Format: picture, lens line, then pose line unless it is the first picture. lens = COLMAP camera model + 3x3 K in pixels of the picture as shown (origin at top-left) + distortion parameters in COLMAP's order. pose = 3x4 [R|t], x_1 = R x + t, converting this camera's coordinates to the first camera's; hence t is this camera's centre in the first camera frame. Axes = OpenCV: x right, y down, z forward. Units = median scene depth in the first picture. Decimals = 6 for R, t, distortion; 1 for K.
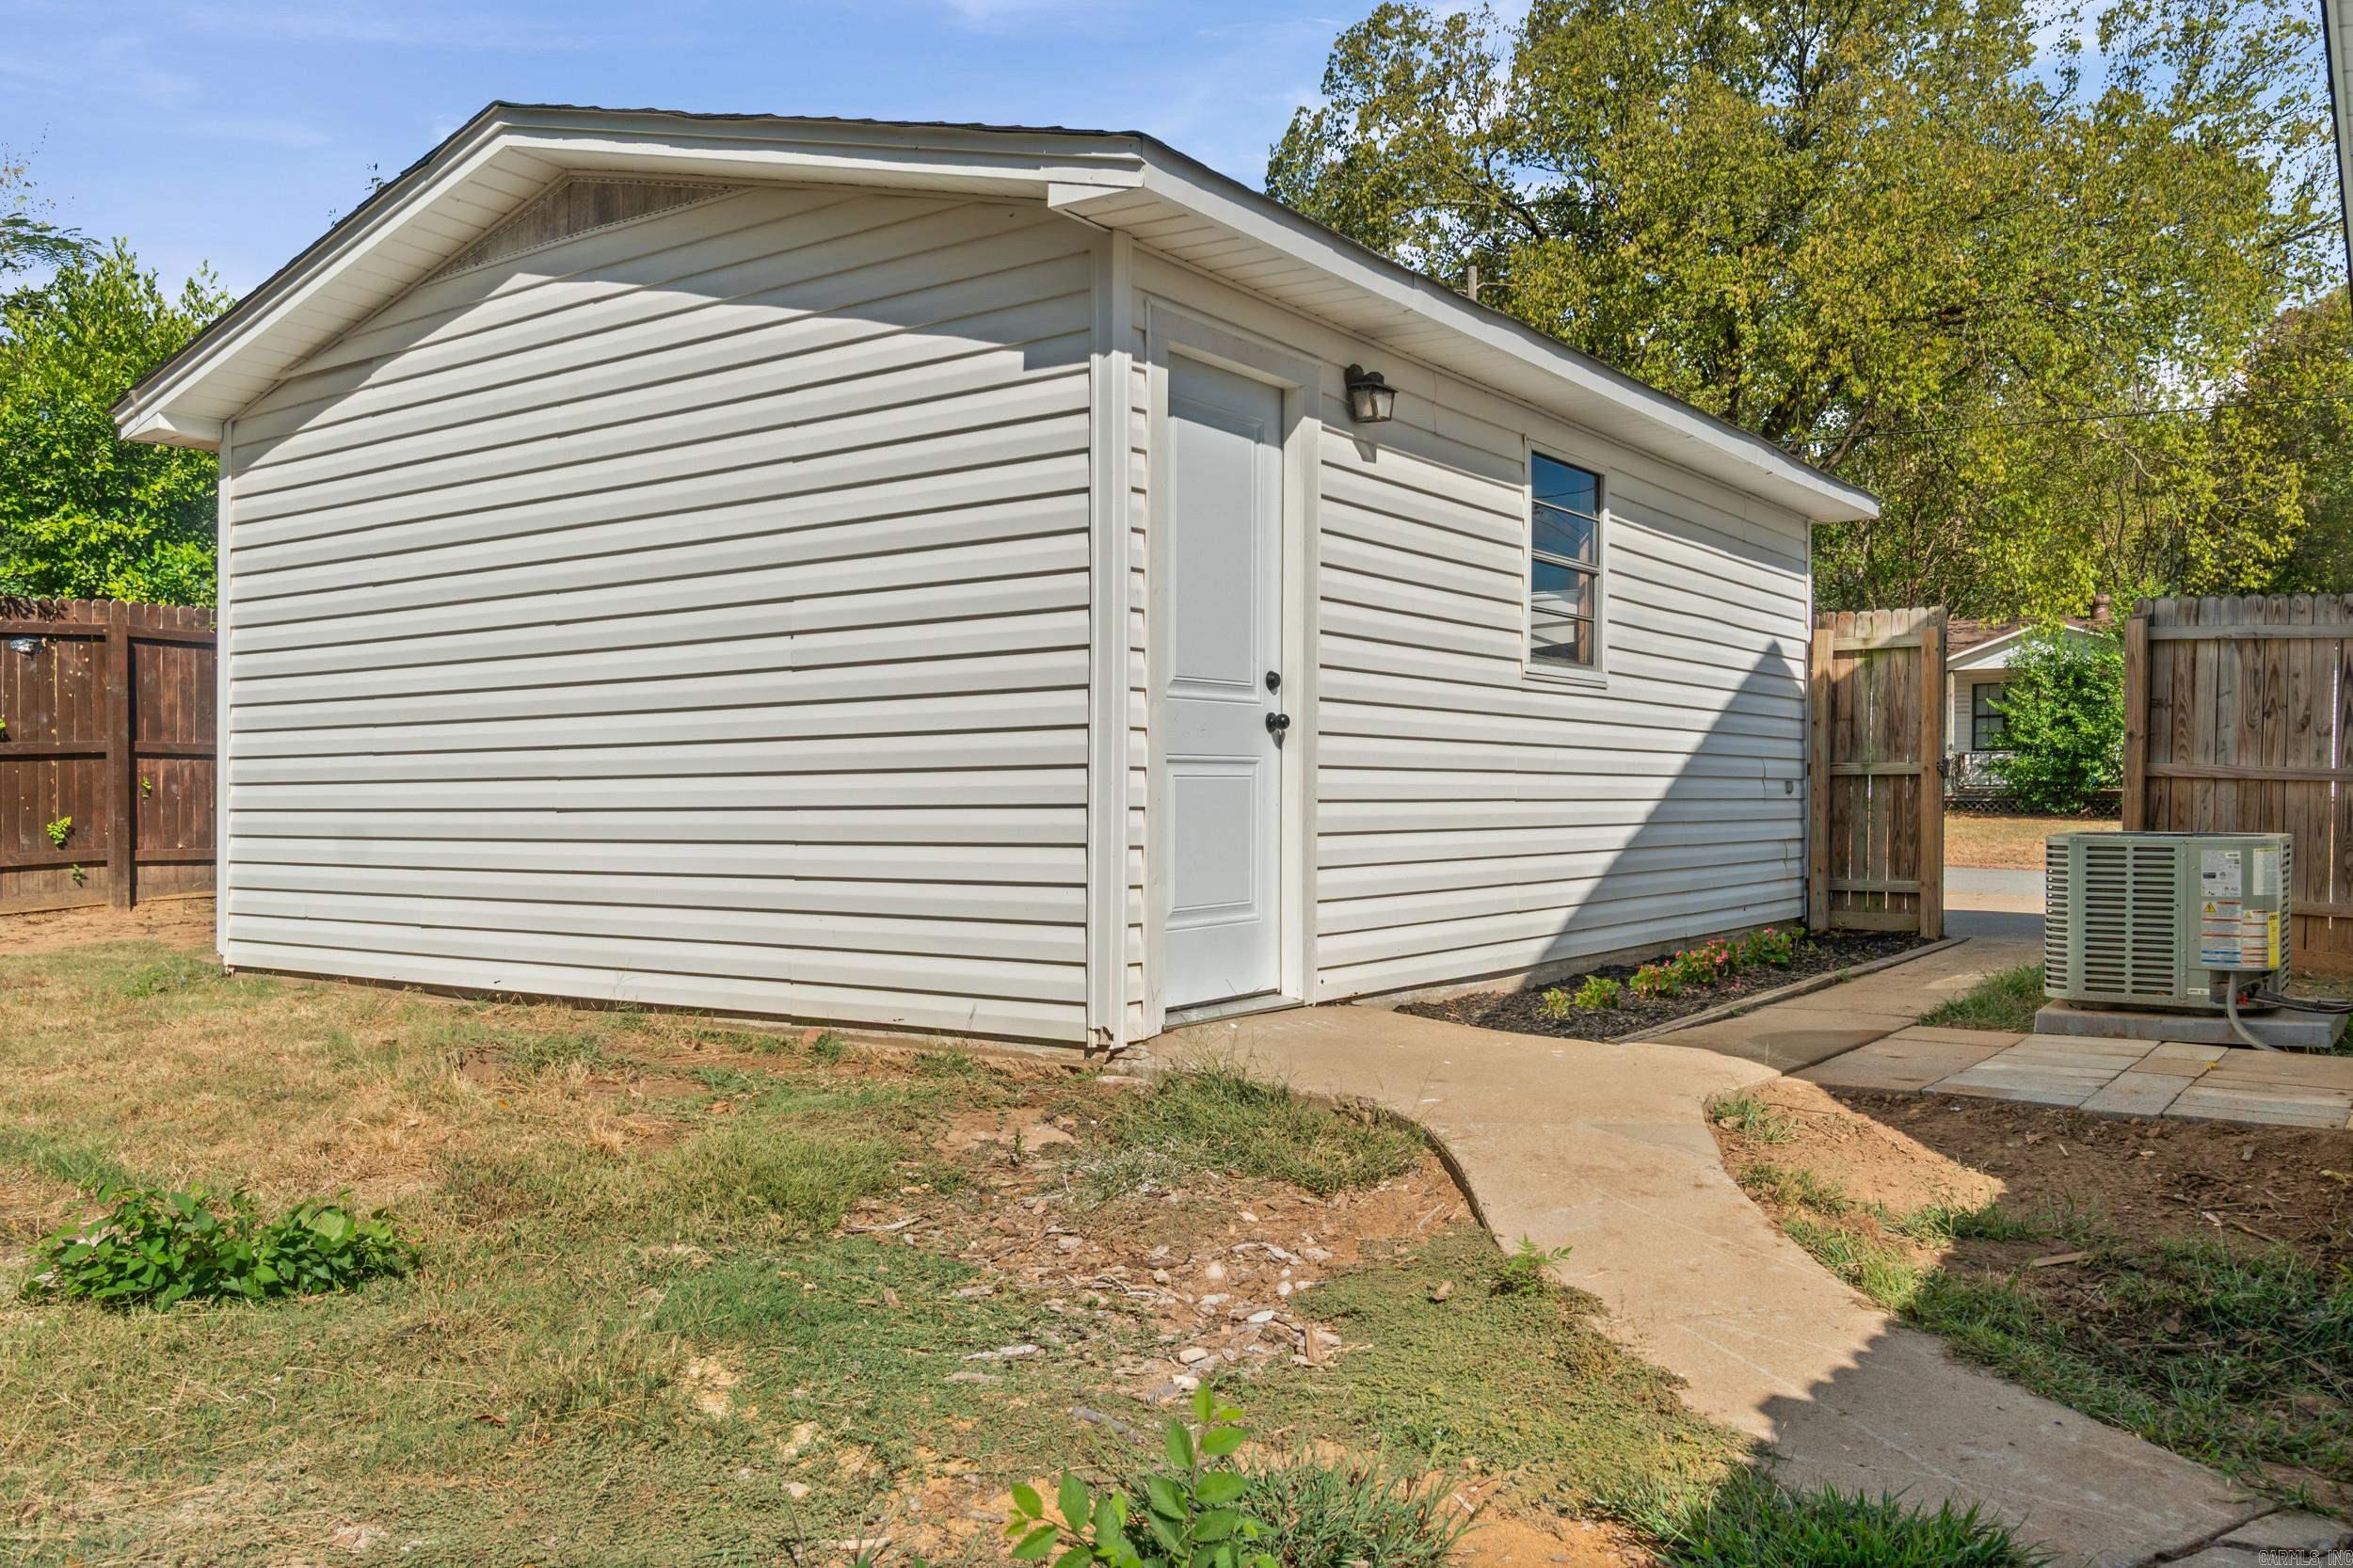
lens RADIAL K [[1817.6, 0, 1175.8], [0, 1817.6, 790.1], [0, 0, 1]] dist [-0.005881, -0.001781]
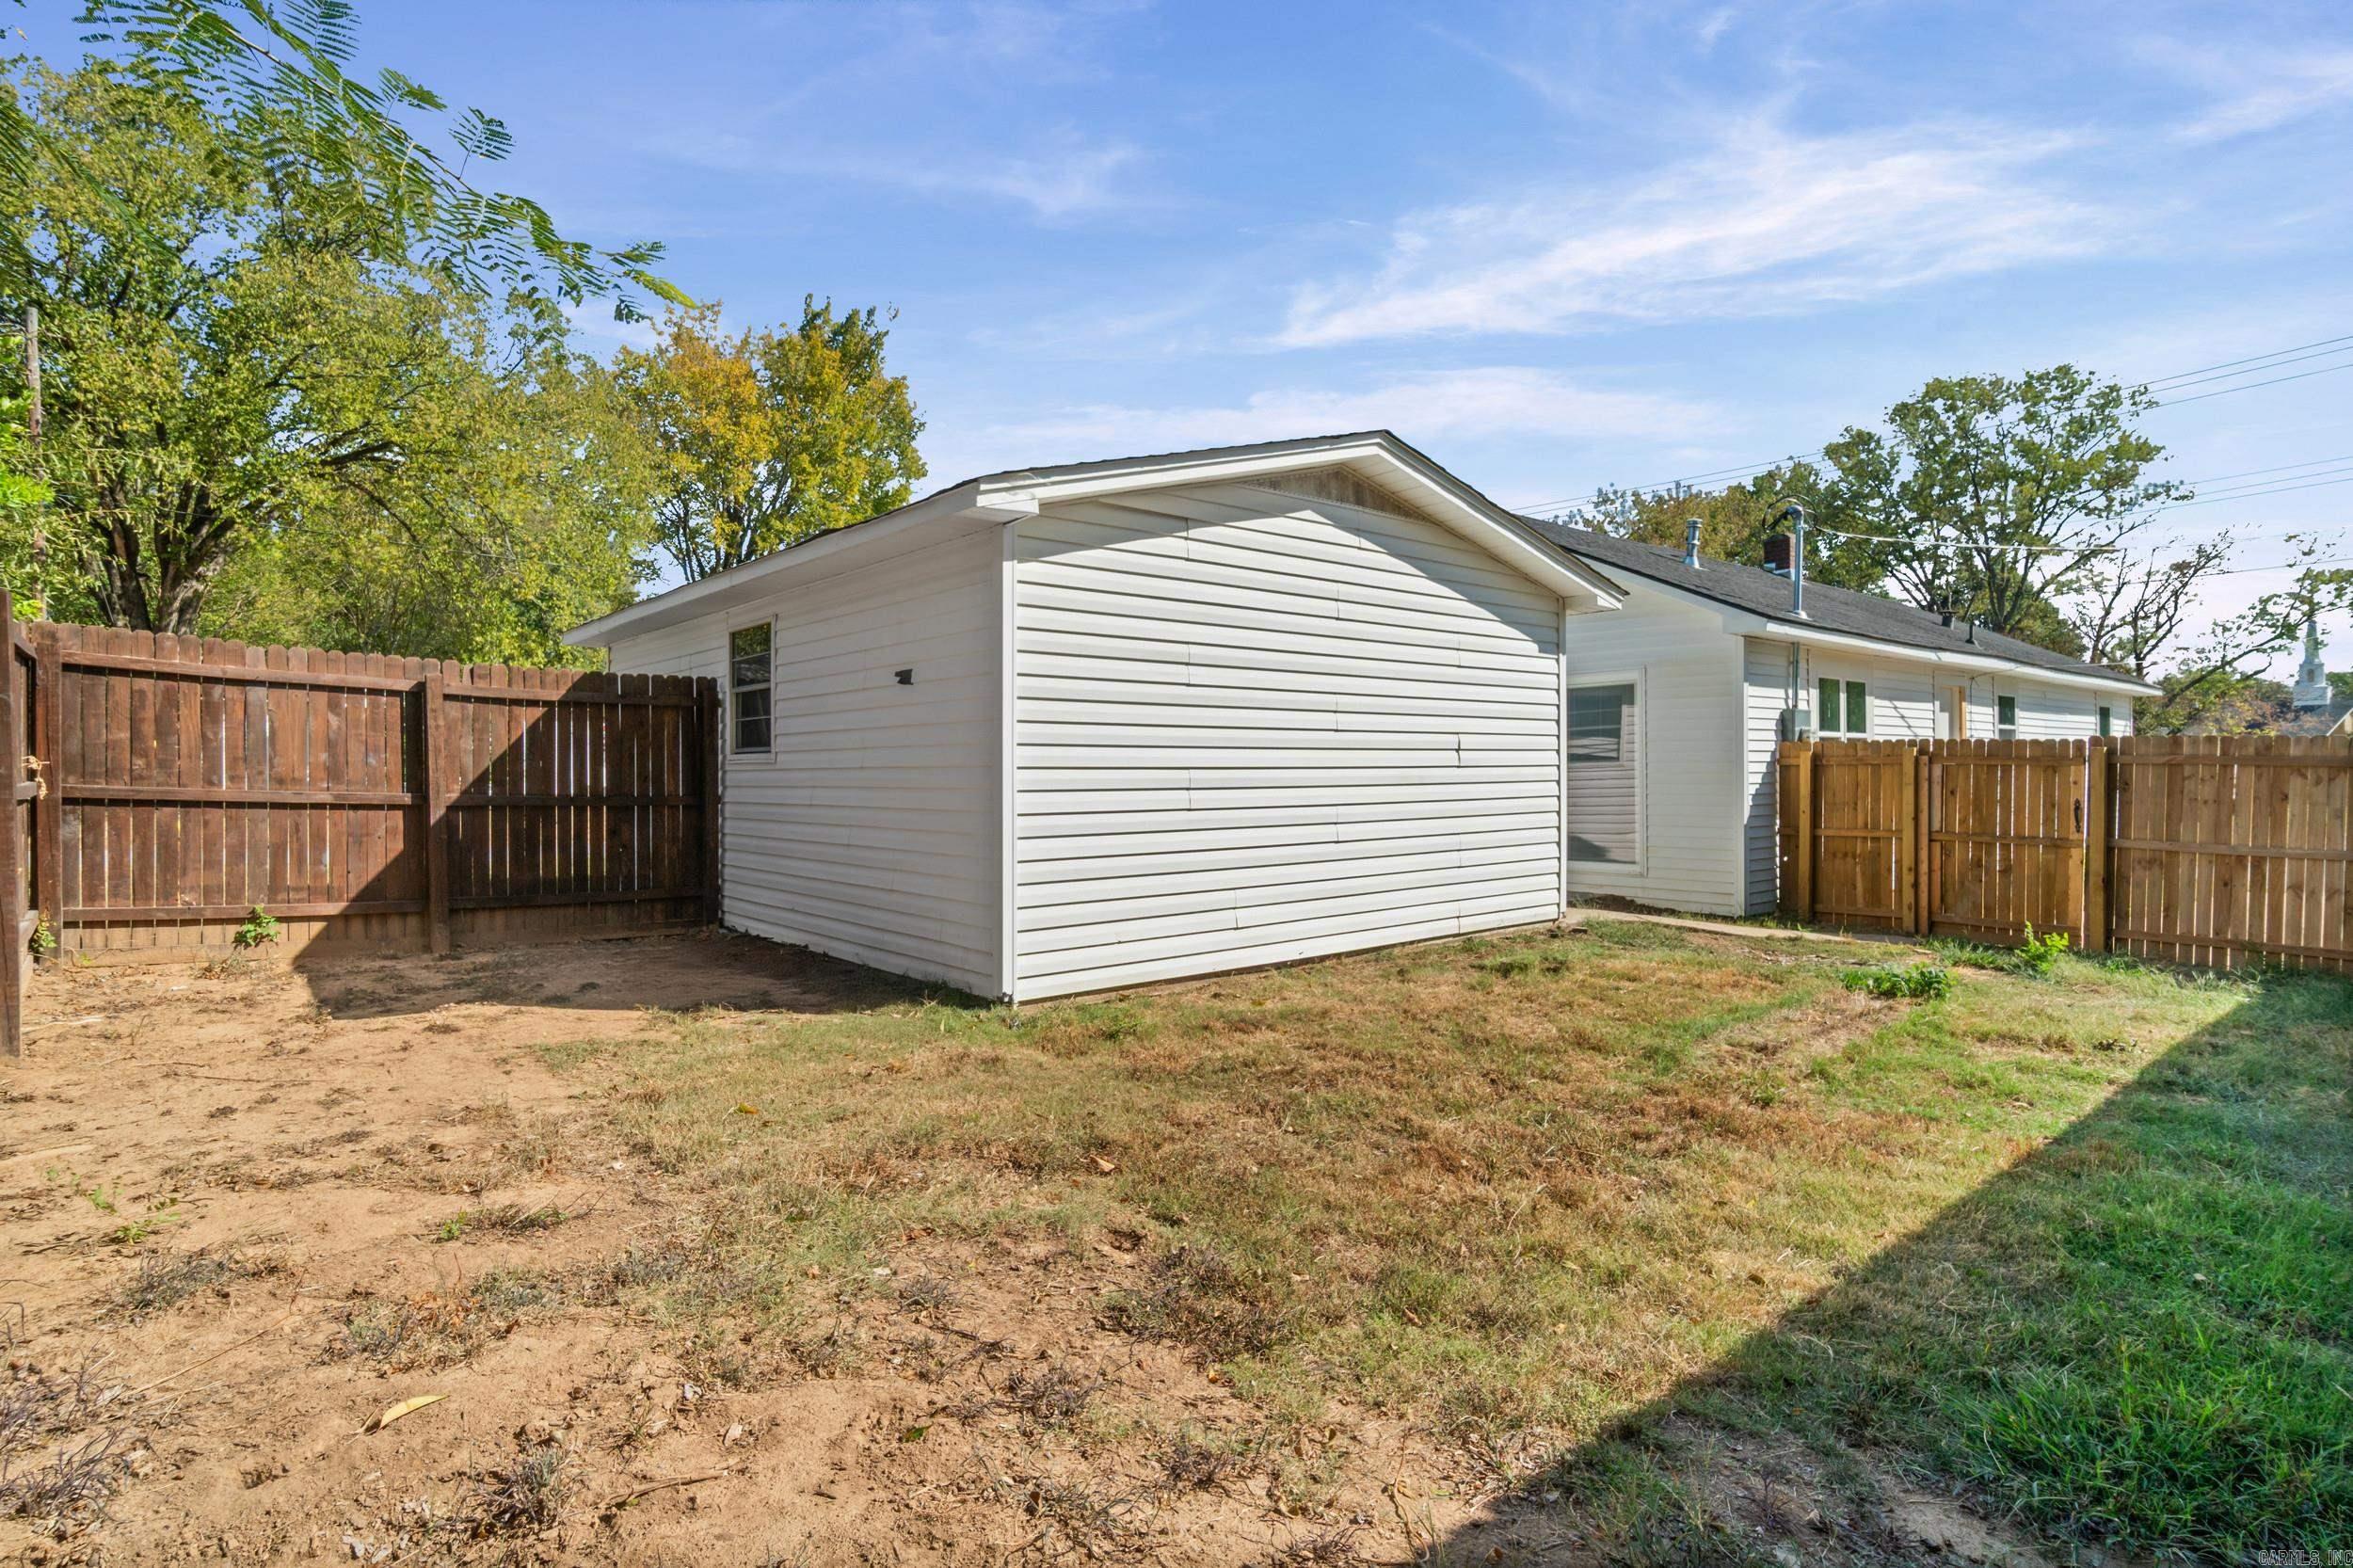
lens RADIAL K [[1209.6, 0, 1176.6], [0, 1209.6, 788.0], [0, 0, 1]] dist [0.003360, 0.001805]
pose [[0.237061, -0.006525, 0.971473, -1.432371], [0.000929, 0.999979, 0.006489, -0.045059], [-0.971494, -0.000636, 0.237062, 0.857955]]
